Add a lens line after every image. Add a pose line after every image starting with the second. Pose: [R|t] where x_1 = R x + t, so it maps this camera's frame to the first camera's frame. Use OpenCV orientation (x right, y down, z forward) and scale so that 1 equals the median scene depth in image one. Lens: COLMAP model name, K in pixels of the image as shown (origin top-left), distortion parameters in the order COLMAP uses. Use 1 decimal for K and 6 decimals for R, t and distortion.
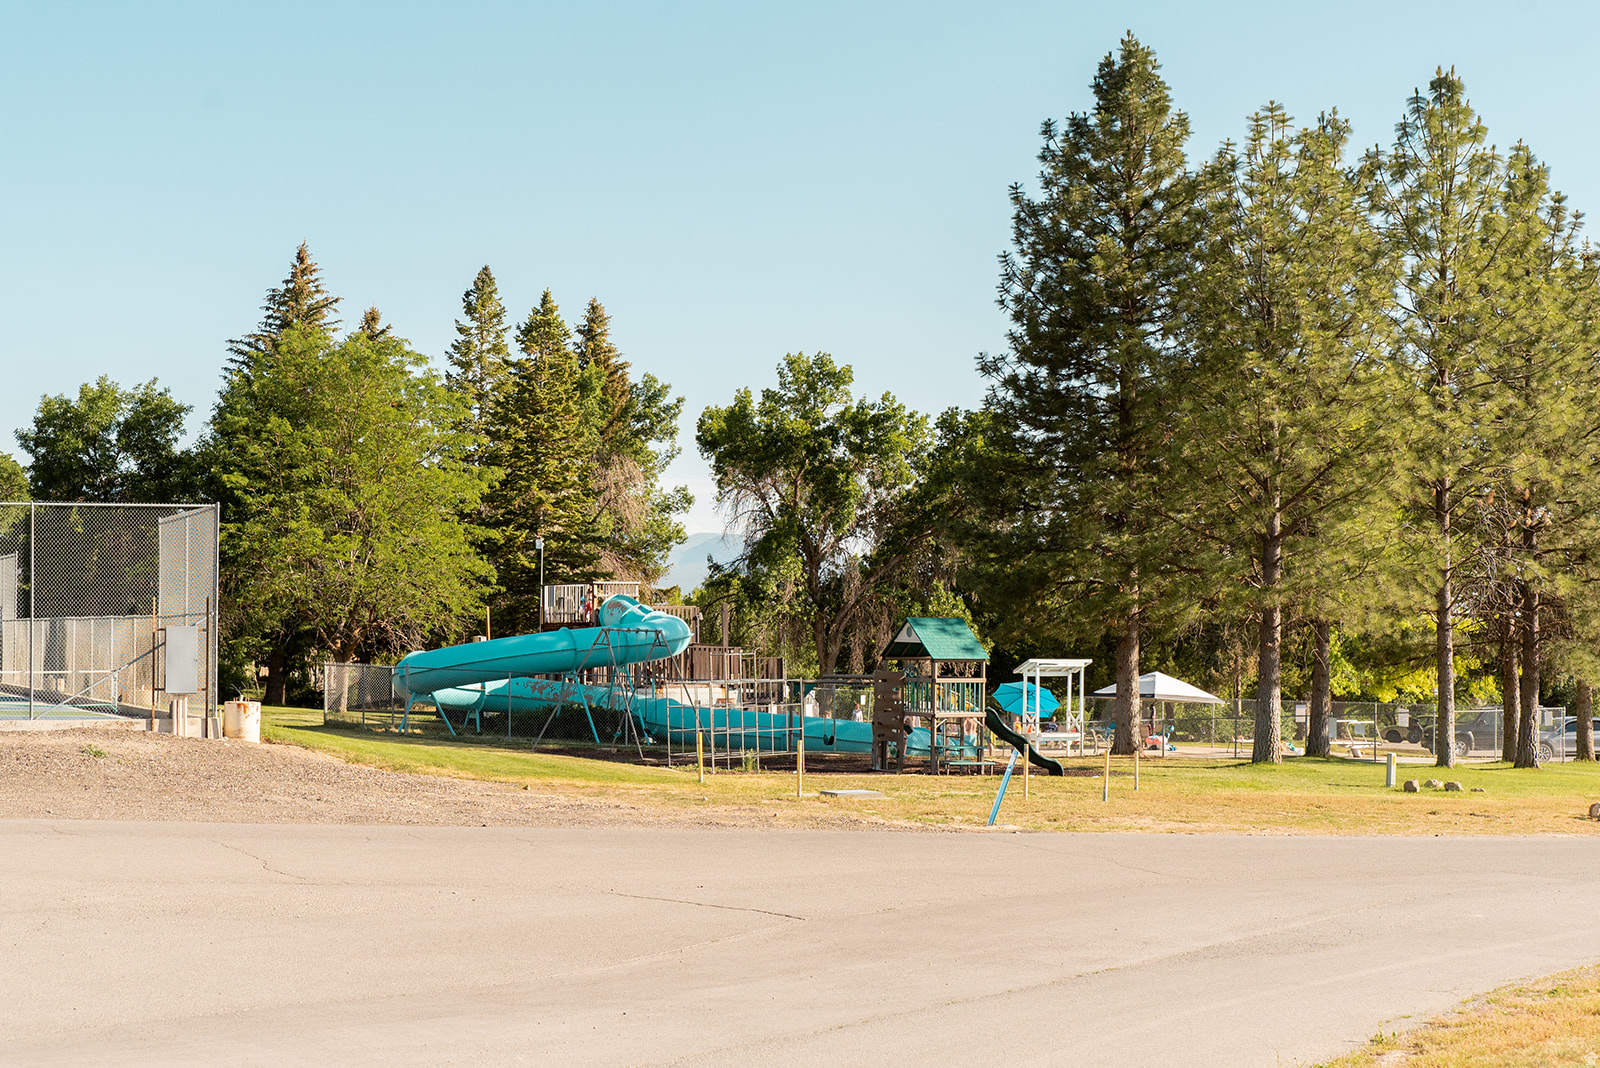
lens RADIAL K [[2383.0, 0, 800.0], [0, 2383.0, 534.0], [0, 0, 1]] dist [-0.050539, -0.086782]
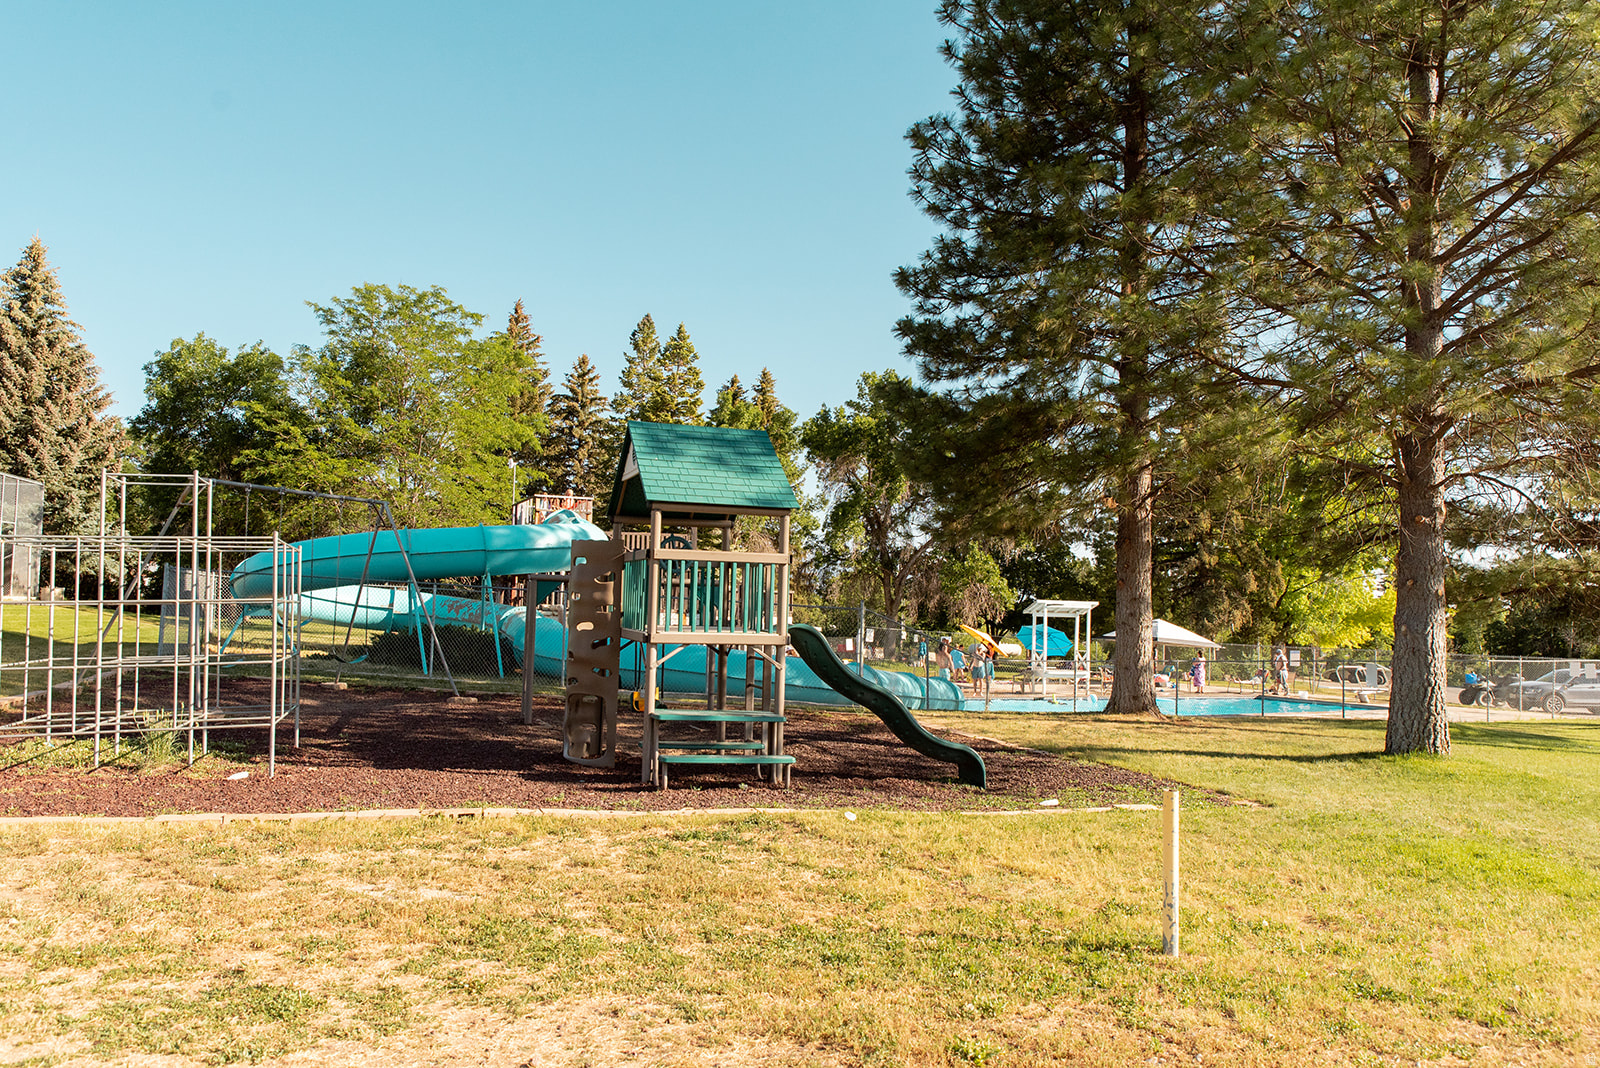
lens RADIAL K [[1137.1, 0, 800.0], [0, 1137.1, 534.0], [0, 0, 1]] dist [0.007885, 0.001905]
pose [[0.989141, 0.009081, -0.146687, 0.060643], [-0.012913, 0.999599, -0.025190, 0.034316], [0.146399, 0.026811, 0.988862, 0.443215]]
